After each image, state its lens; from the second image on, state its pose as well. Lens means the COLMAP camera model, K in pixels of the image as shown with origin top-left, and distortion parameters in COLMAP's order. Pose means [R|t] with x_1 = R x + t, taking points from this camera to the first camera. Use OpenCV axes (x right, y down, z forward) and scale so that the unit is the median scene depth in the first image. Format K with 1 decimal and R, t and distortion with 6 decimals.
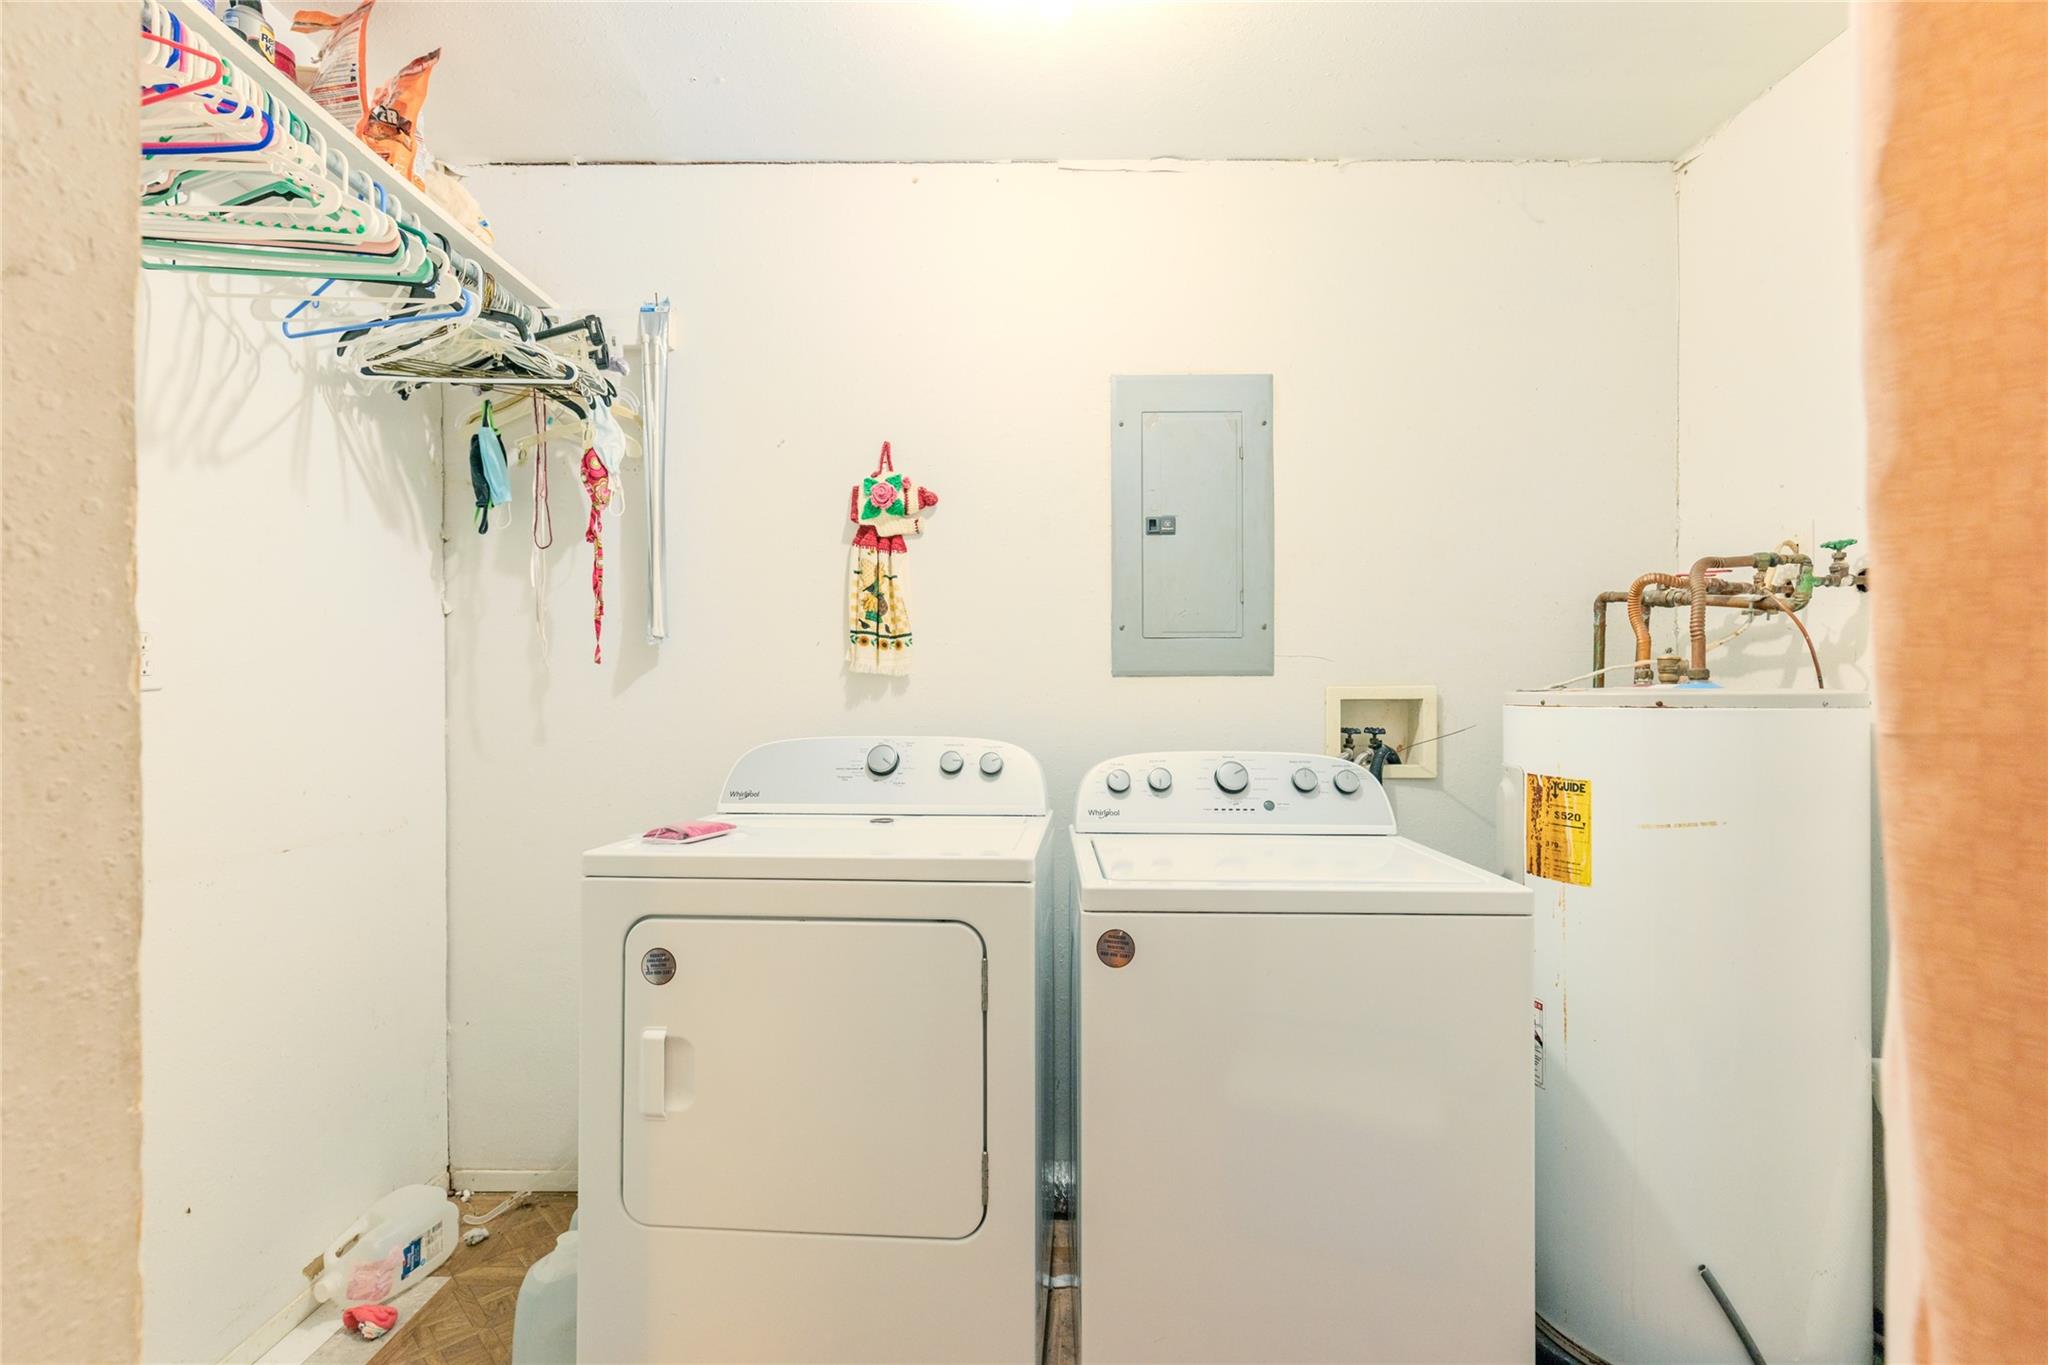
lens RADIAL K [[936.4, 0, 1026.7], [0, 936.4, 666.8], [0, 0, 1]] dist [0.009413, -0.000119]
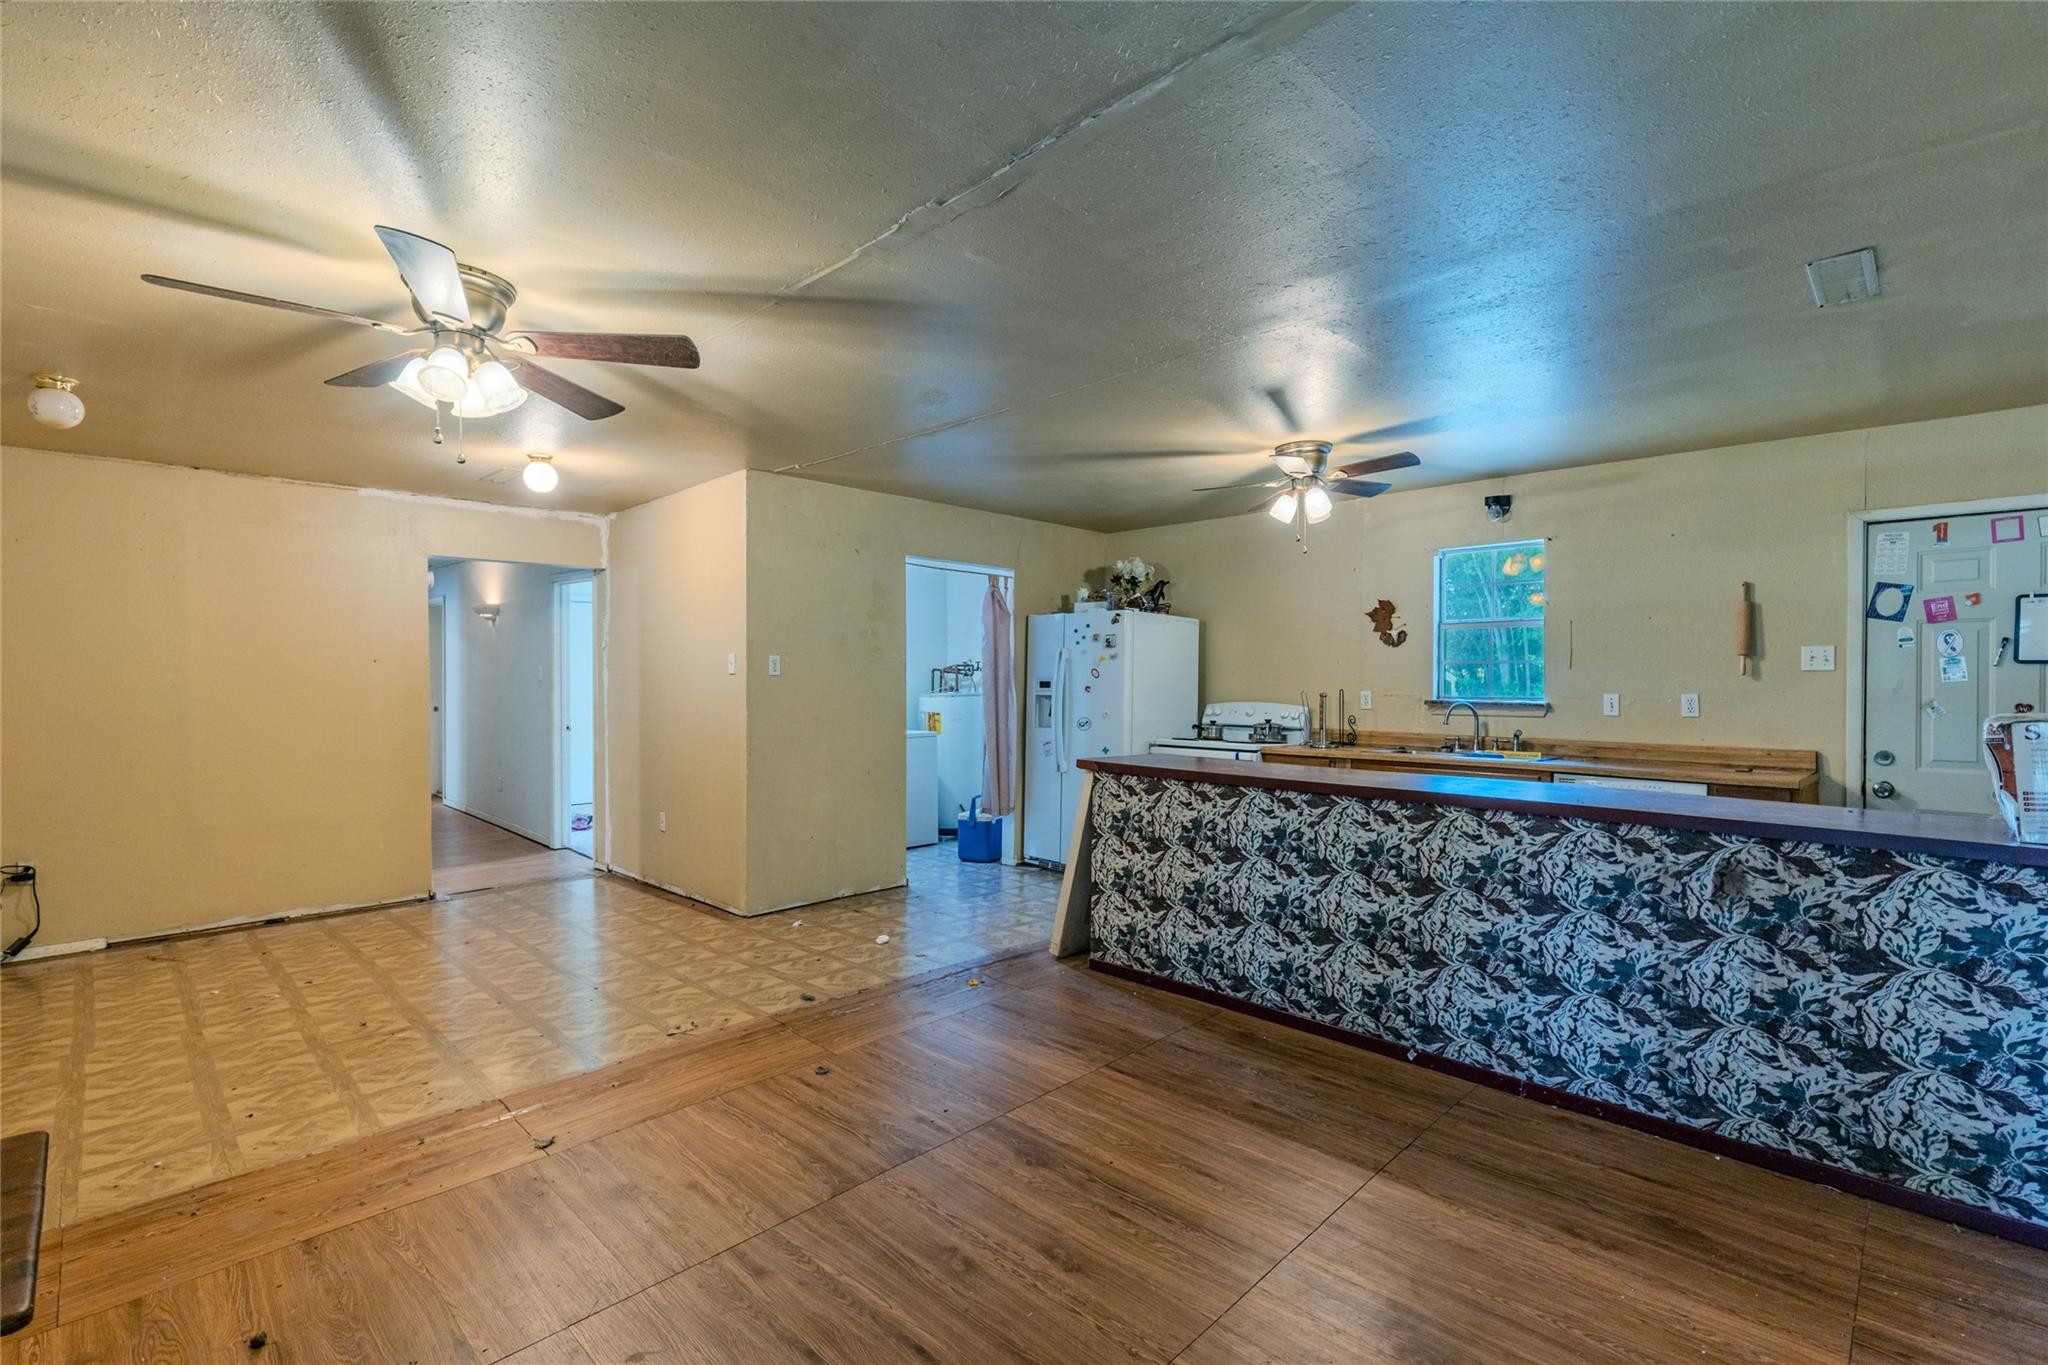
lens RADIAL K [[928.4, 0, 1014.5], [0, 928.4, 687.9], [0, 0, 1]] dist [0.006342, -0.000438]
pose [[0.694355, -0.003236, 0.719625, -2.345302], [-0.005080, 0.999943, 0.009398, -0.044591], [-0.719615, -0.010182, 0.694299, -2.343107]]
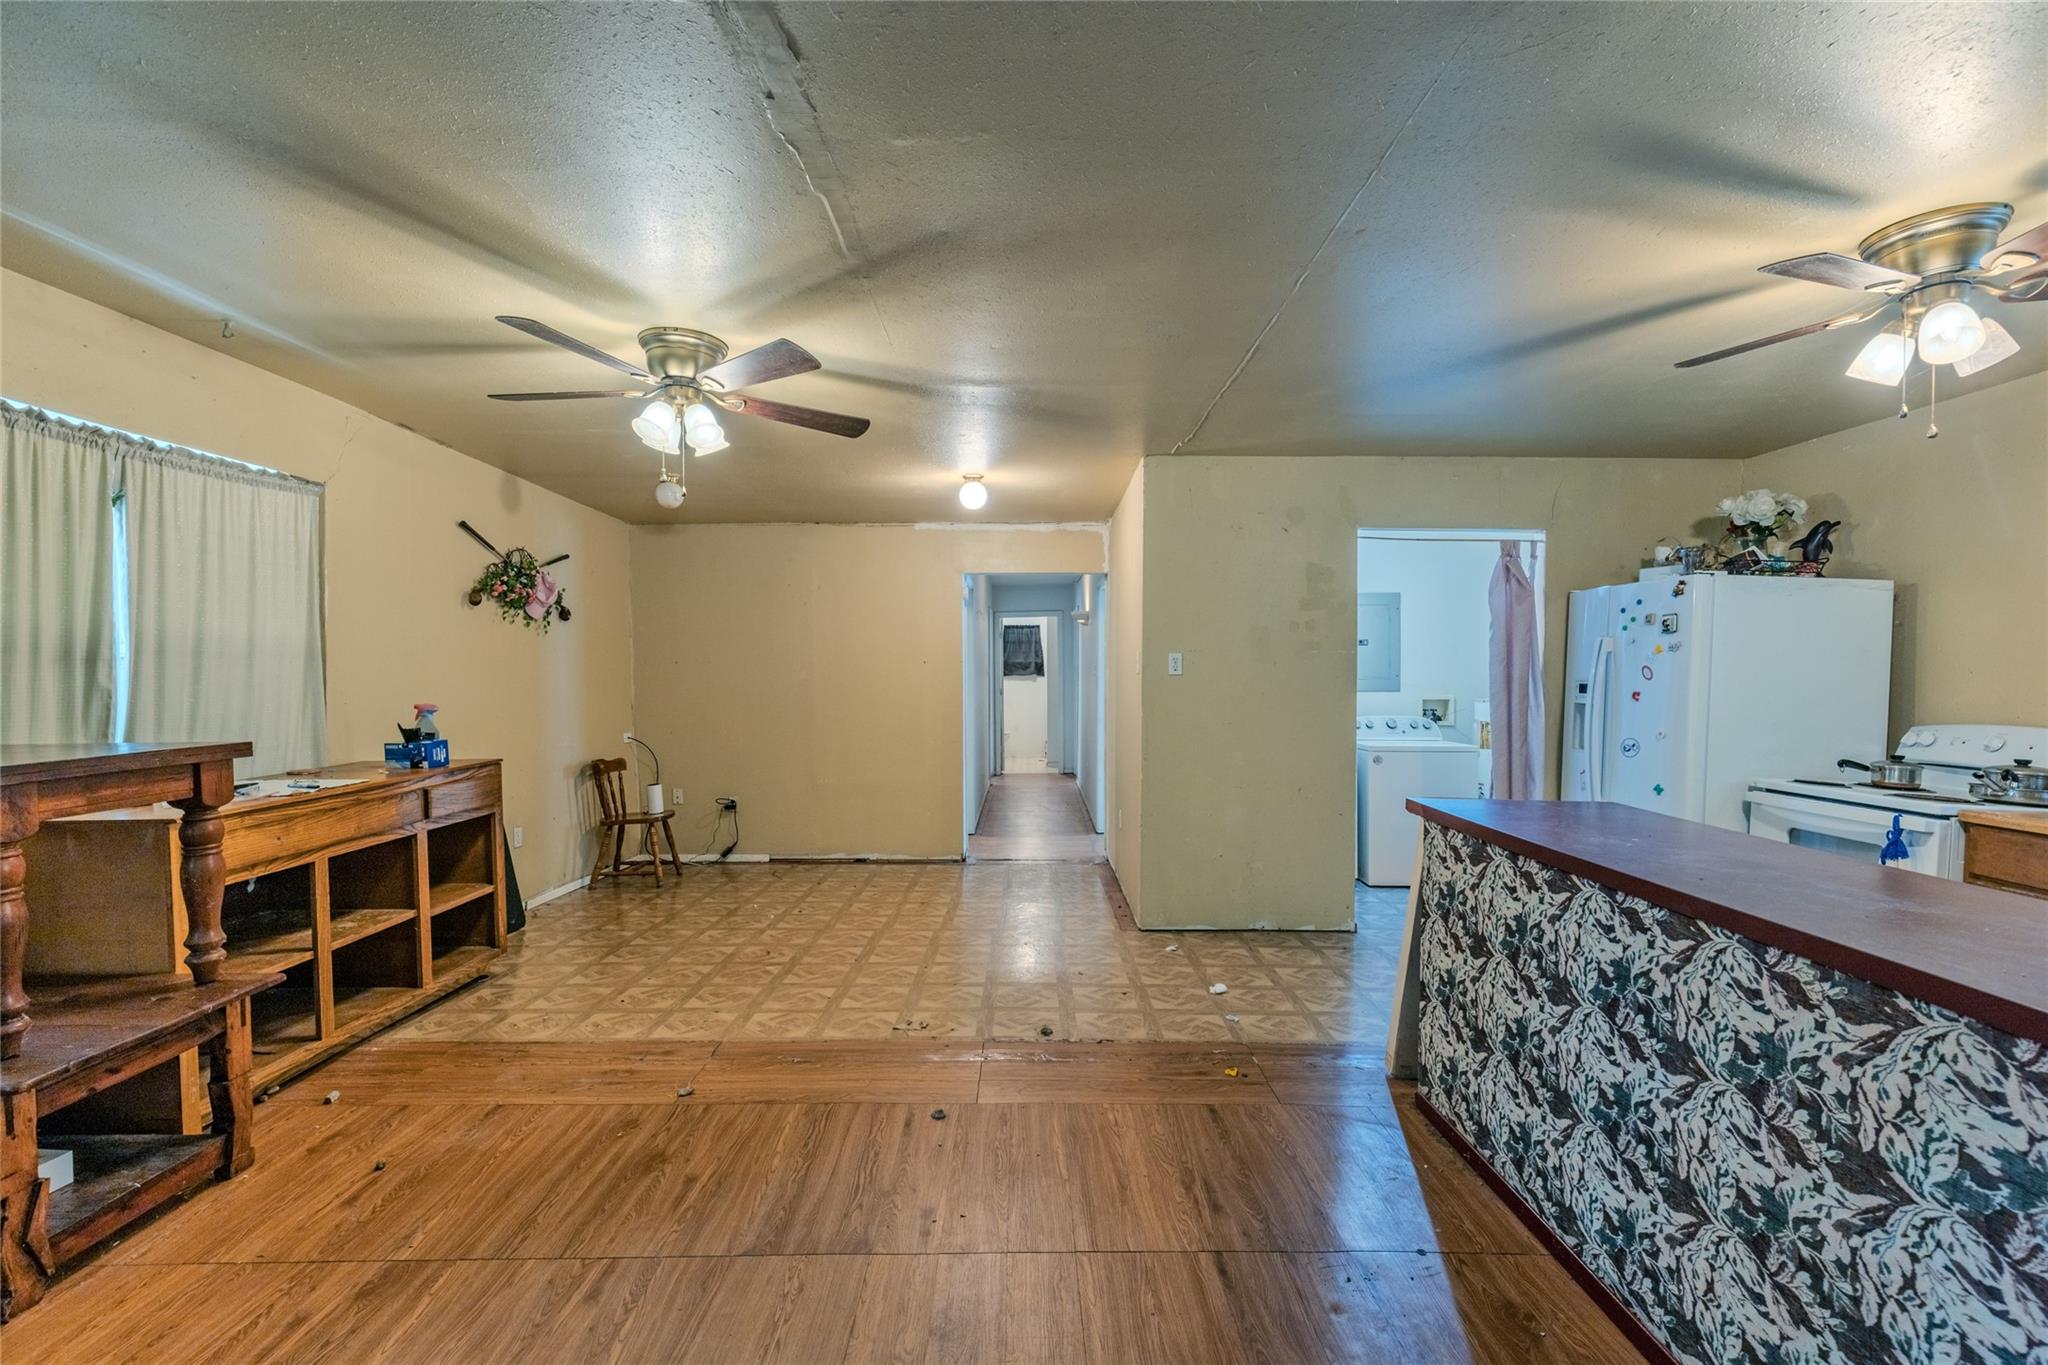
lens RADIAL K [[910.7, 0, 1015.2], [0, 910.7, 691.2], [0, 0, 1]] dist [0.003506, -0.000694]
pose [[0.999865, 0.007265, 0.014765, -1.270561], [-0.007575, 0.999750, 0.021035, -0.057660], [-0.014609, -0.021144, 0.999670, -2.405630]]
